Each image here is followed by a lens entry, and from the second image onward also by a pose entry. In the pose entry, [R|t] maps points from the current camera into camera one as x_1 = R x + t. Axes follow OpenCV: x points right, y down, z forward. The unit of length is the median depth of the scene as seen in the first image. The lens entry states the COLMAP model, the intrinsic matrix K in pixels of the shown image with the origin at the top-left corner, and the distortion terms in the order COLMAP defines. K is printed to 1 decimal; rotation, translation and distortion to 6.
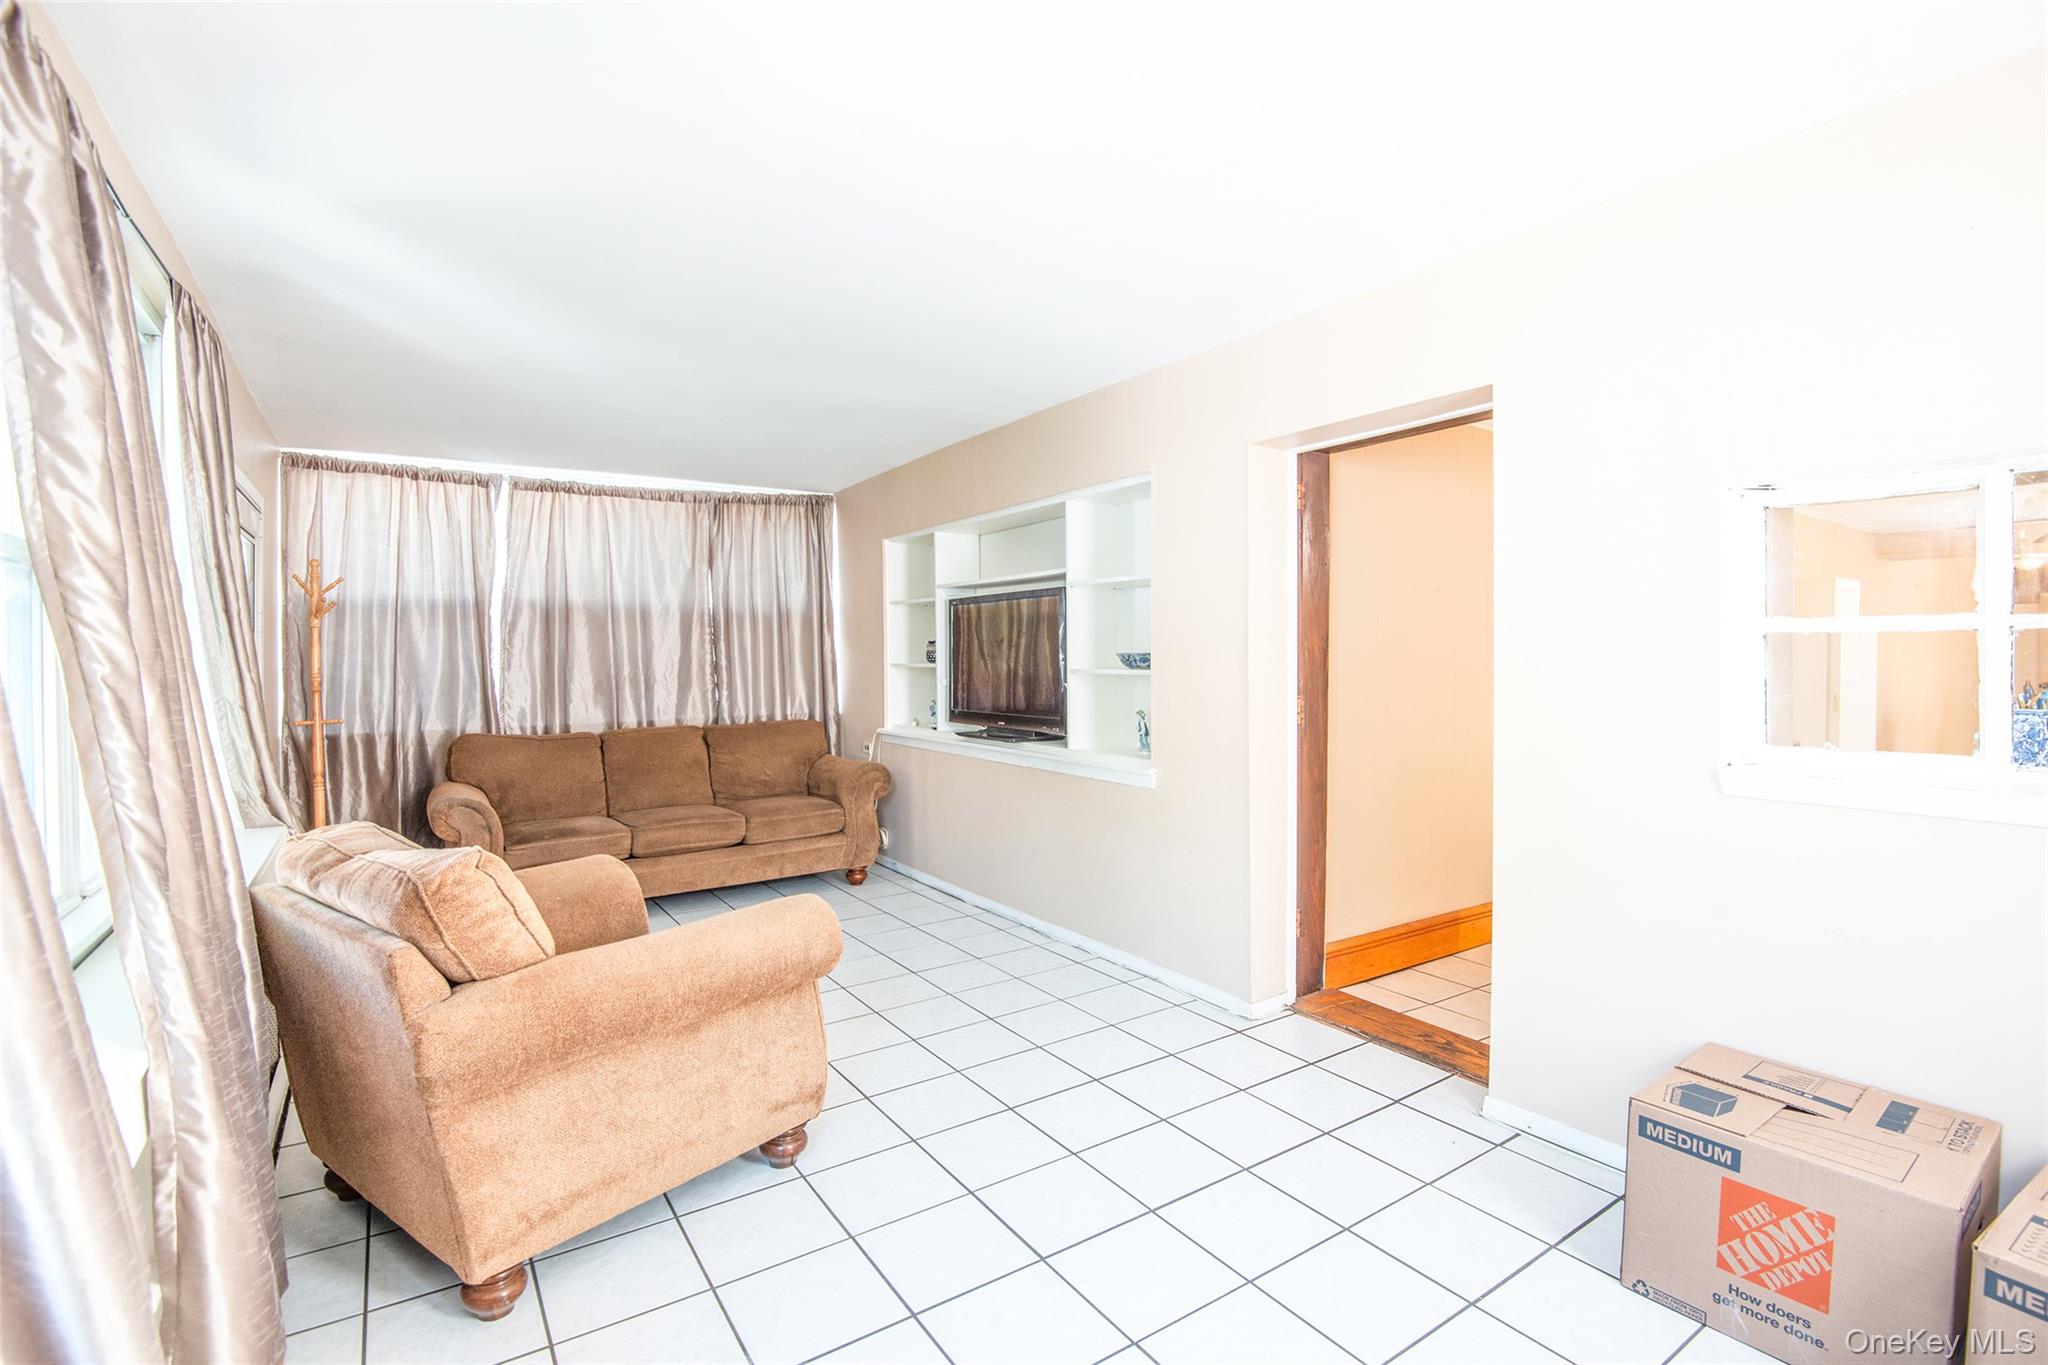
lens RADIAL K [[949.7, 0, 1038.0], [0, 949.7, 675.6], [0, 0, 1]] dist [-0.012404, -0.005002]
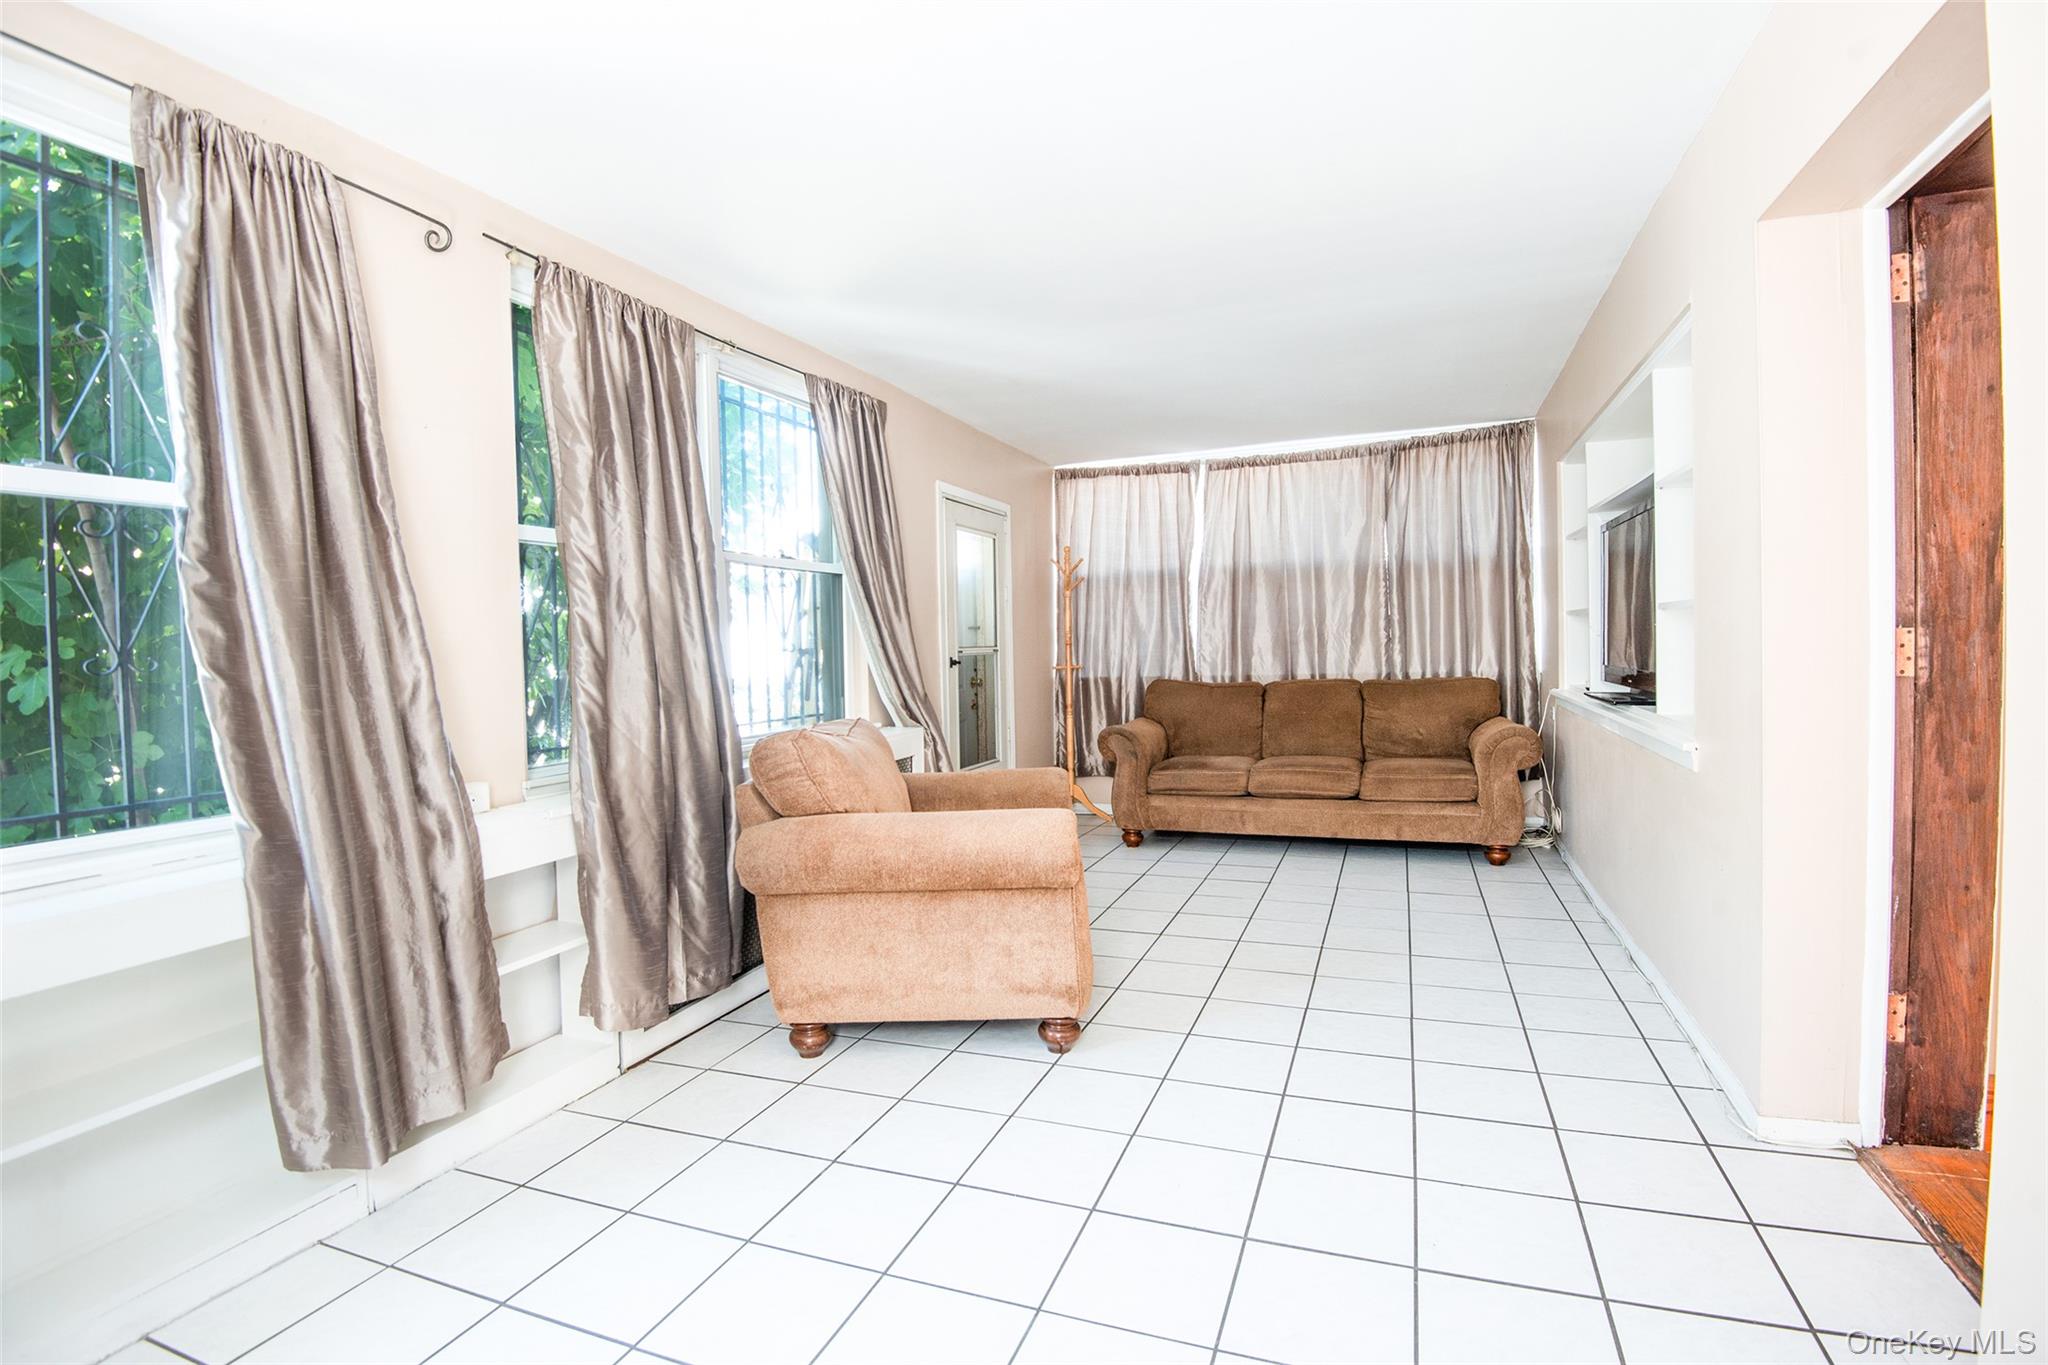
lens RADIAL K [[949.7, 0, 1036.1], [0, 949.7, 671.3], [0, 0, 1]] dist [-0.012404, -0.005002]
pose [[0.572413, 0.016579, -0.819798, 0.278547], [0.003823, 0.999731, 0.022887, 0.021069], [0.819957, -0.016235, 0.572195, 0.157104]]
